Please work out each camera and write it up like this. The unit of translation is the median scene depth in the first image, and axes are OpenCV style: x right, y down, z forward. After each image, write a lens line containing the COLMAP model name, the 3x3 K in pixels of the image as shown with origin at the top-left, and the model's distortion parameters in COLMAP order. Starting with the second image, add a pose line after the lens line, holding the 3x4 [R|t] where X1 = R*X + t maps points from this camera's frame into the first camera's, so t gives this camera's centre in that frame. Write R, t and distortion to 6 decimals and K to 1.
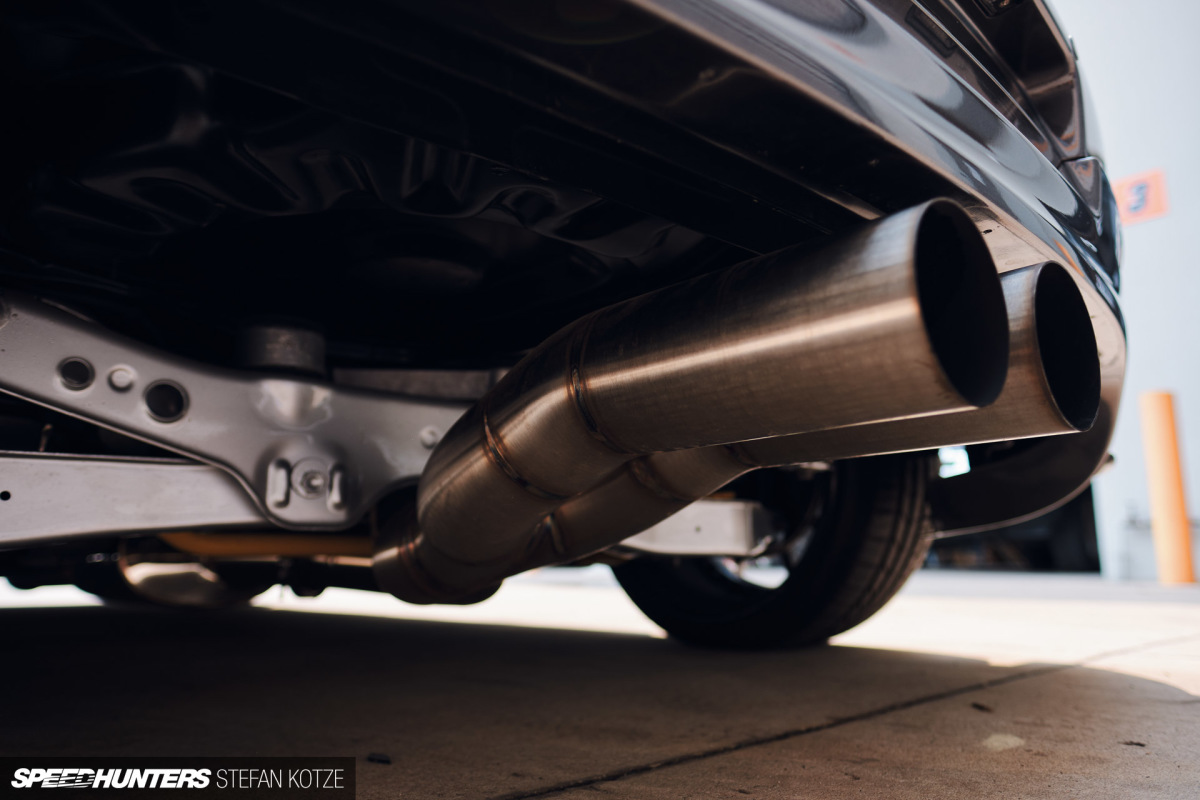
lens RADIAL K [[814.5, 0, 600.0], [0, 814.5, 400.0], [0, 0, 1]] dist [-0.015907, -0.001896]
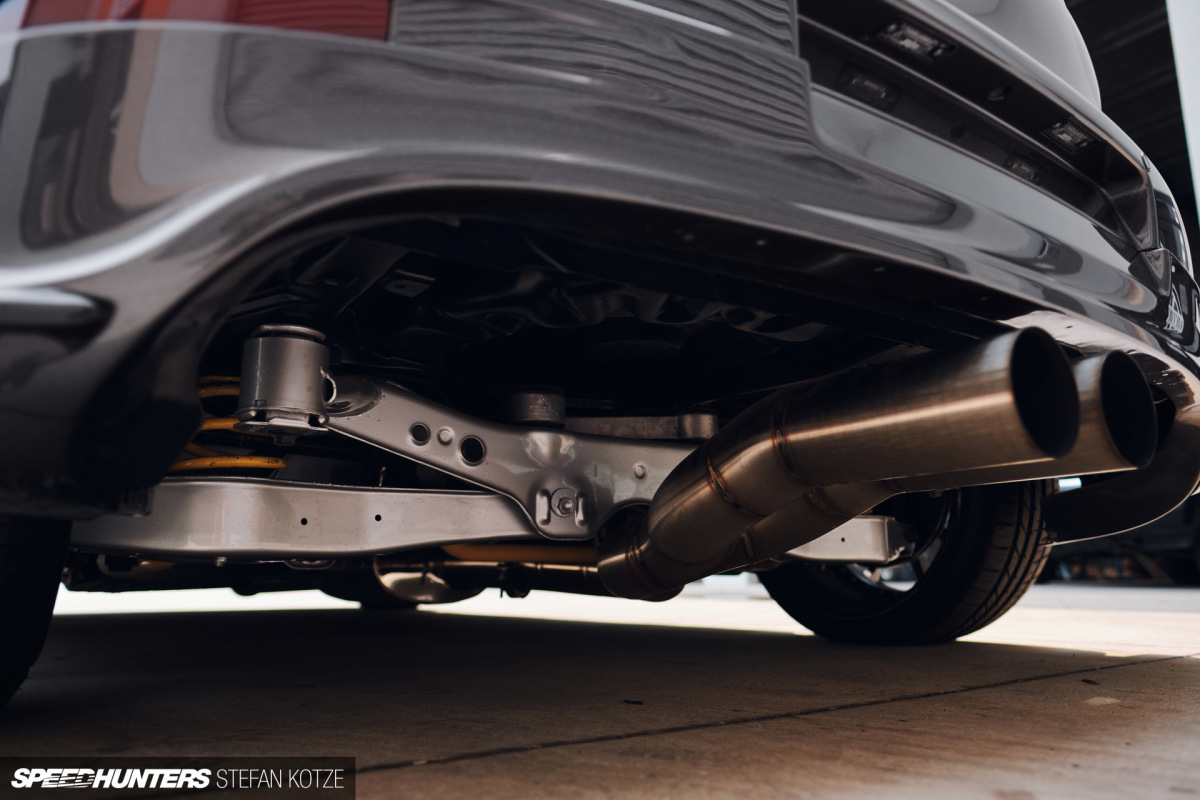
lens RADIAL K [[855.2, 0, 600.0], [0, 855.2, 400.0], [0, 0, 1]] dist [-0.003467, -0.005420]
pose [[0.993416, -0.023898, -0.112046, -0.132025], [0.022685, 0.999670, -0.012087, -0.059206], [0.112298, 0.009465, 0.993630, -0.434942]]
